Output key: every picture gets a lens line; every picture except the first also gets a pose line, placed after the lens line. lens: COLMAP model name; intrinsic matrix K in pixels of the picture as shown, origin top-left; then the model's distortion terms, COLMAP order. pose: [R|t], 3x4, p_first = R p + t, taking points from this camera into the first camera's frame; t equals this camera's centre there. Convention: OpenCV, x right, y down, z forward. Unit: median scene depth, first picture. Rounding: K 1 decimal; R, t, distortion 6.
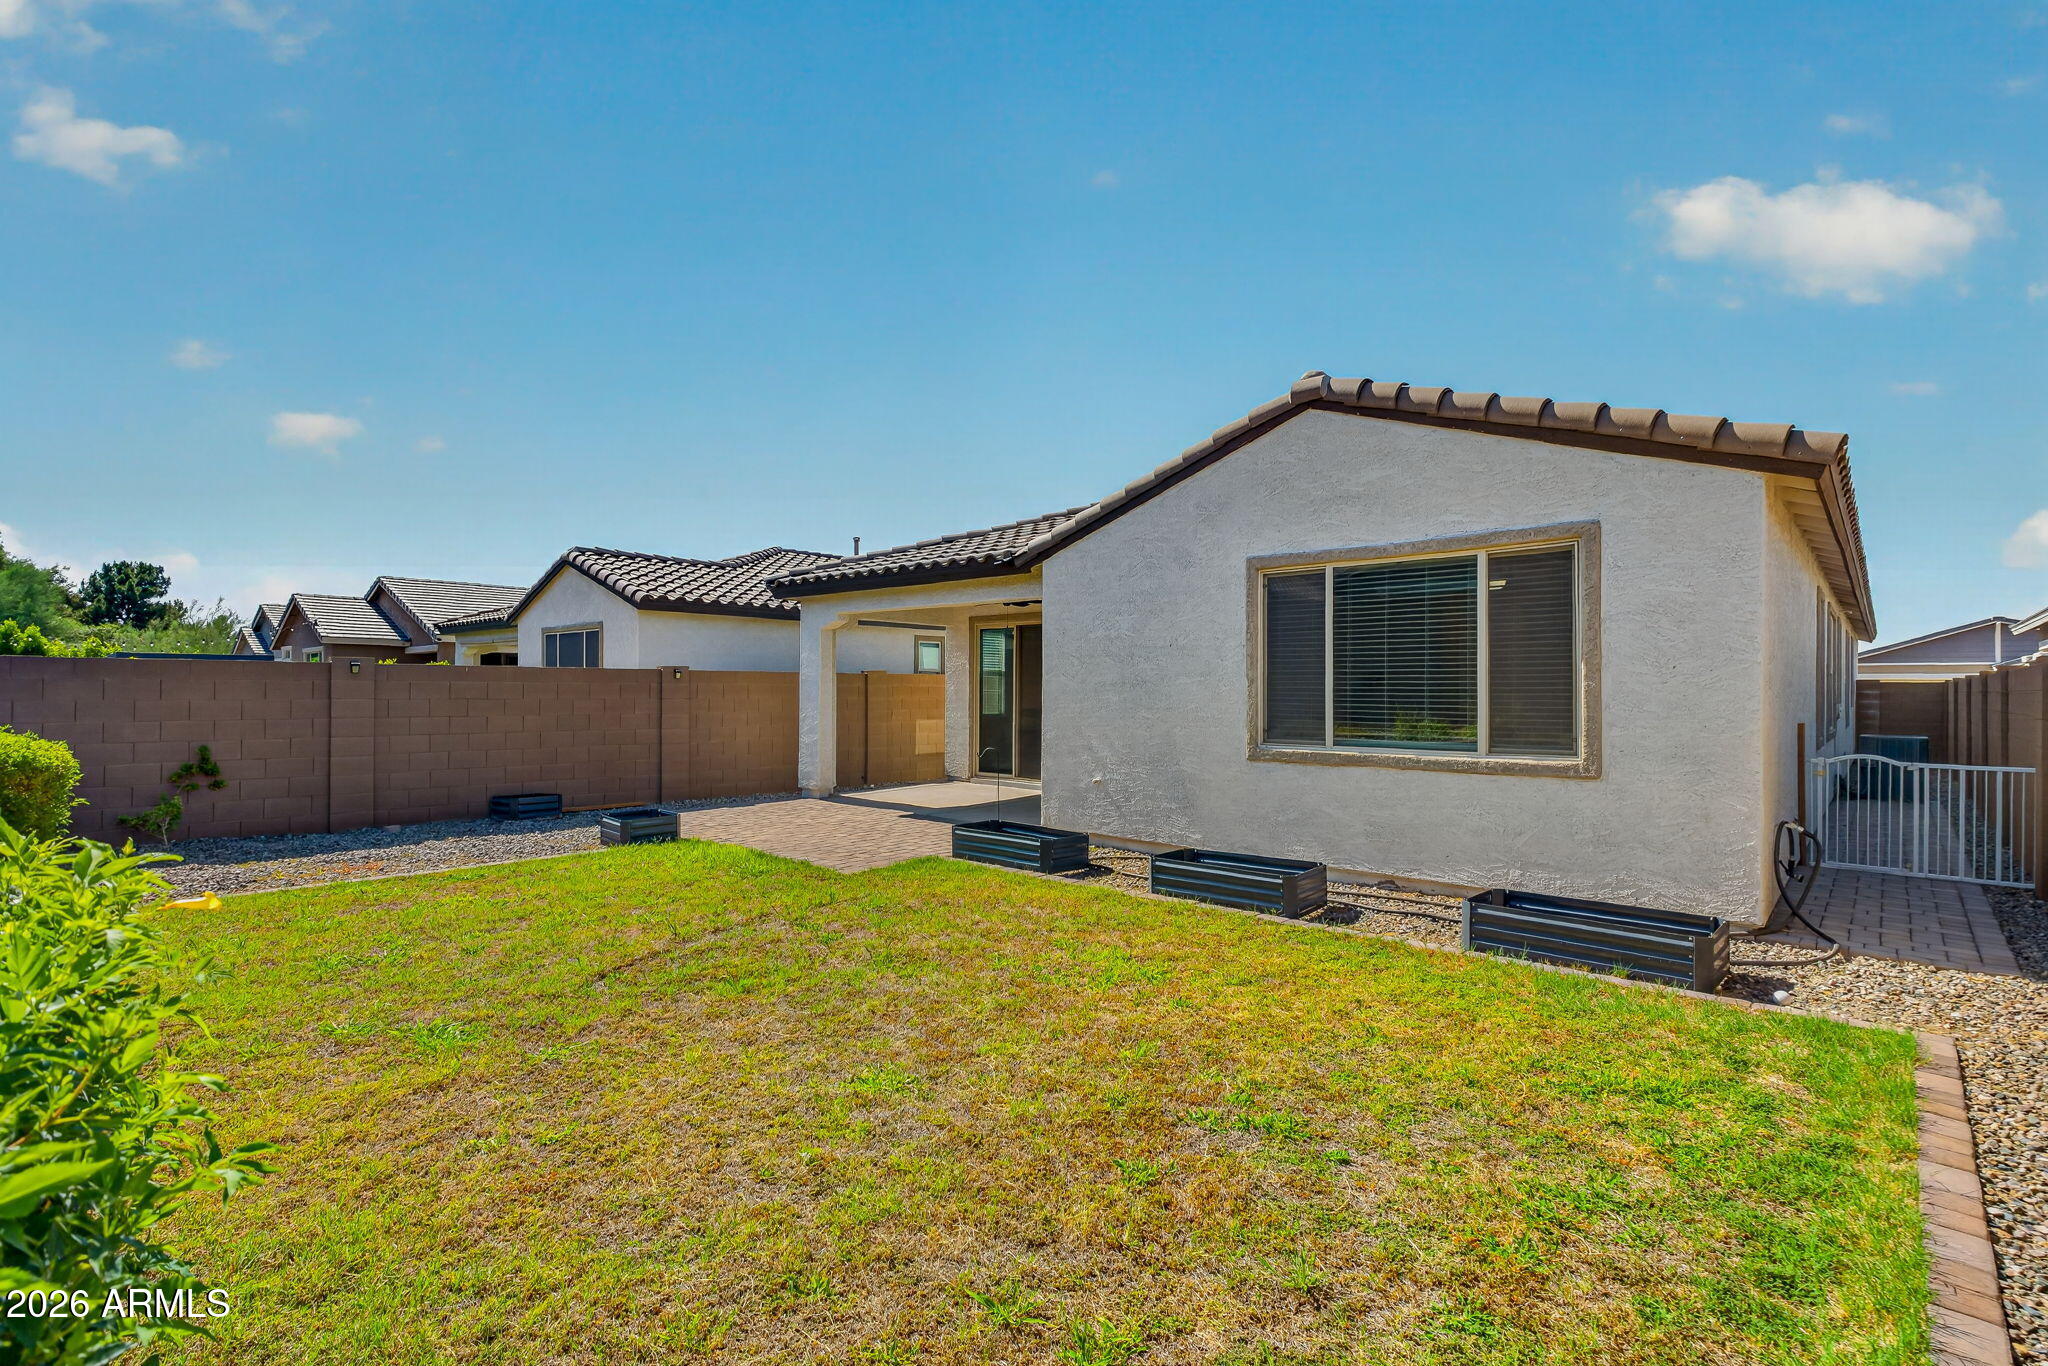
lens RADIAL K [[920.0, 0, 1024.0], [0, 920.0, 683.0], [0, 0, 1]] dist [-0.003009, -0.000509]
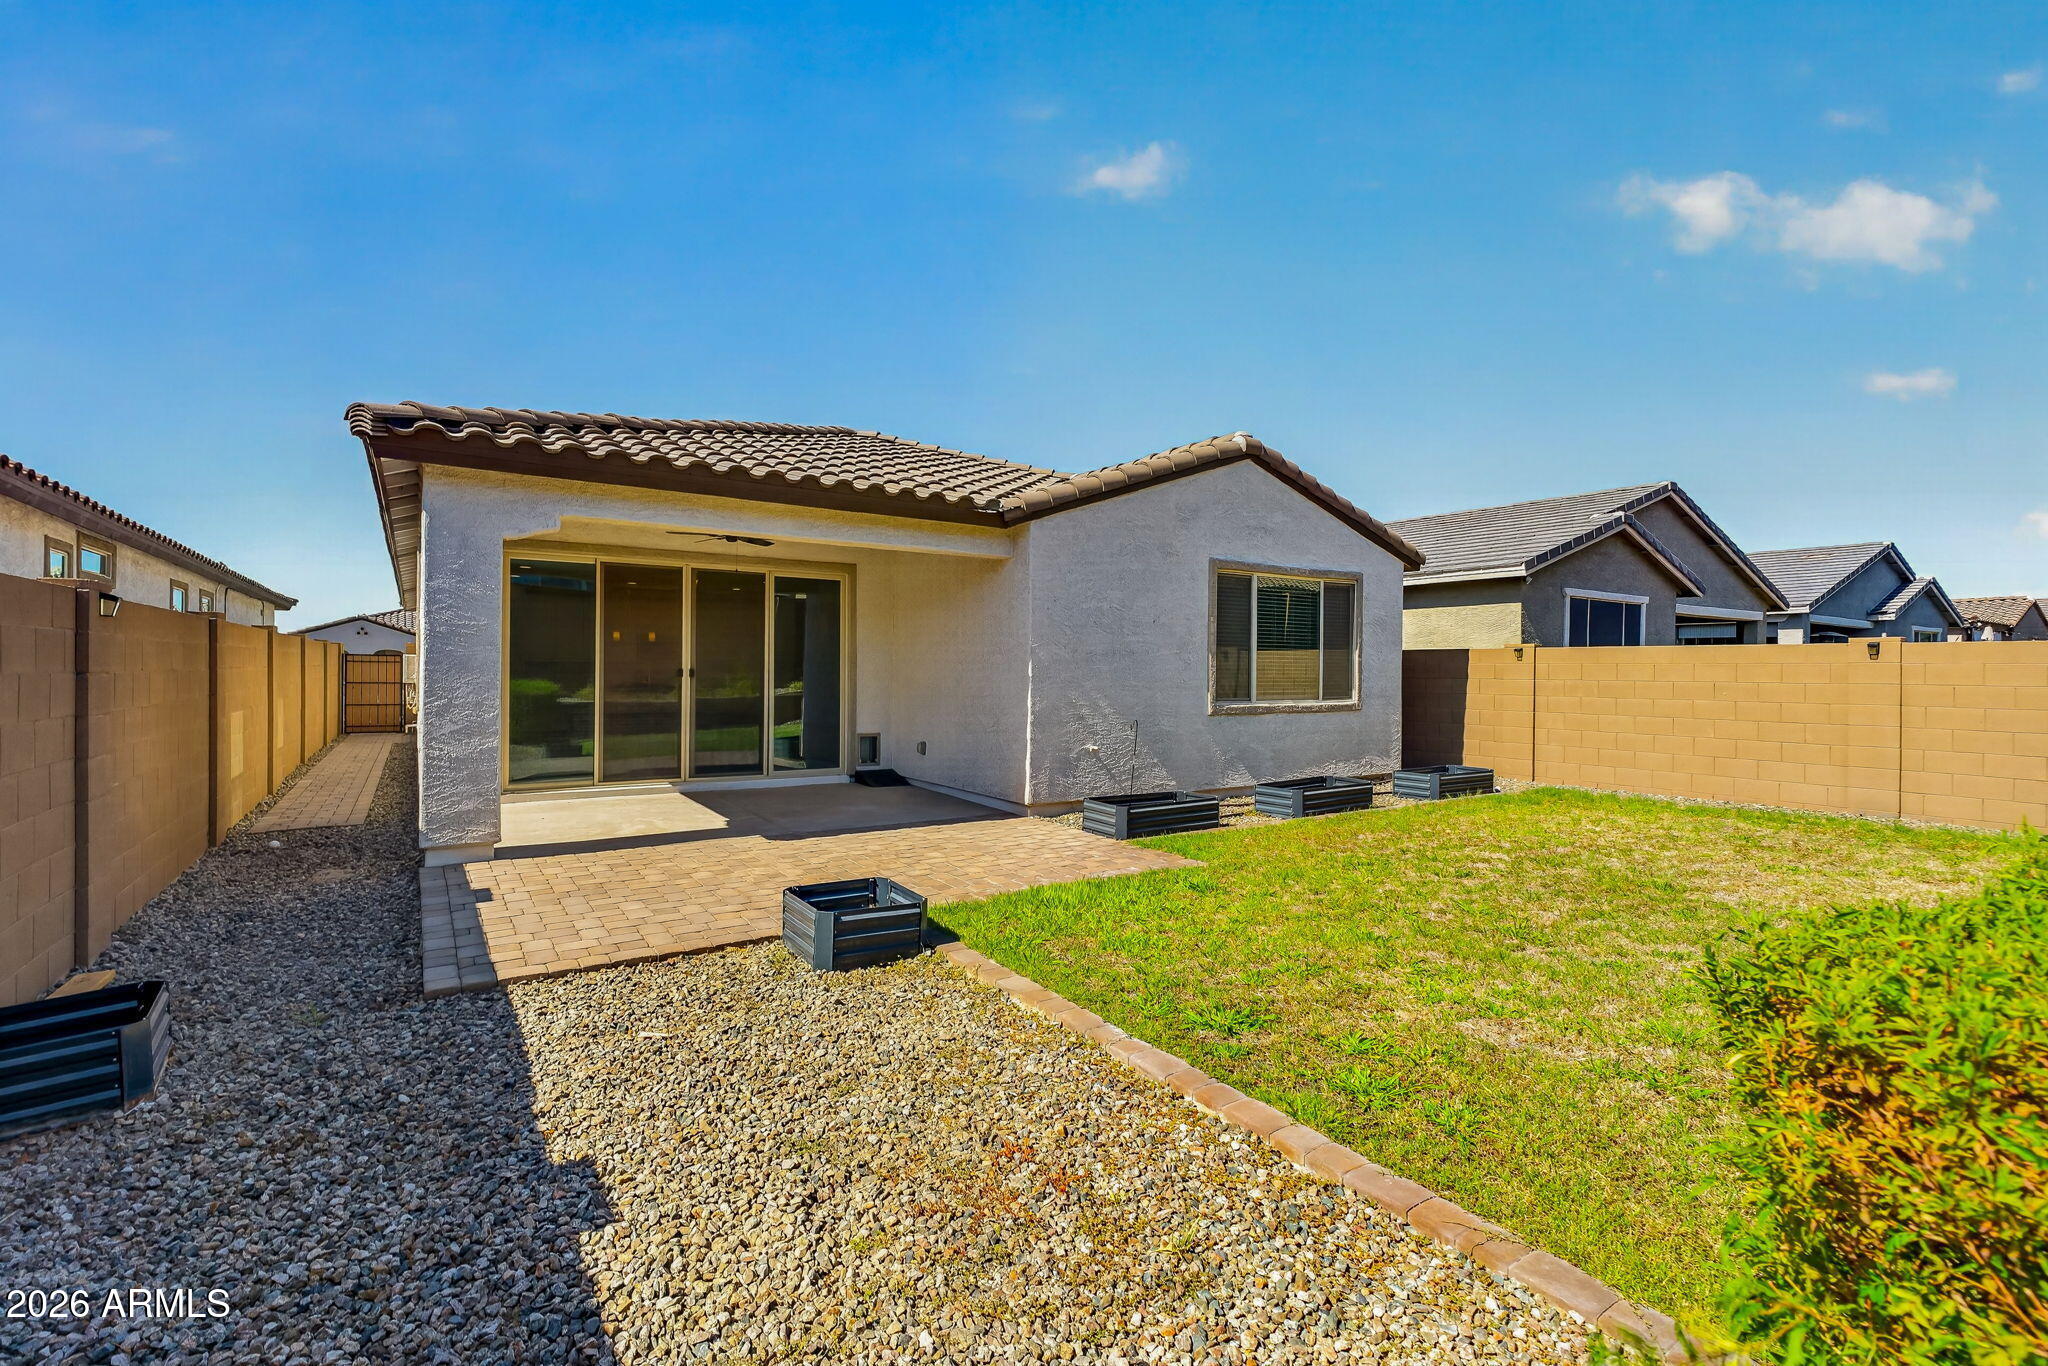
lens RADIAL K [[920.0, 0, 1024.0], [0, 920.0, 683.0], [0, 0, 1]] dist [-0.003009, -0.000509]
pose [[0.228737, -0.016743, 0.973344, -1.084275], [-0.018641, 0.999593, 0.021575, 0.015286], [-0.973310, -0.023079, 0.228332, 0.971133]]
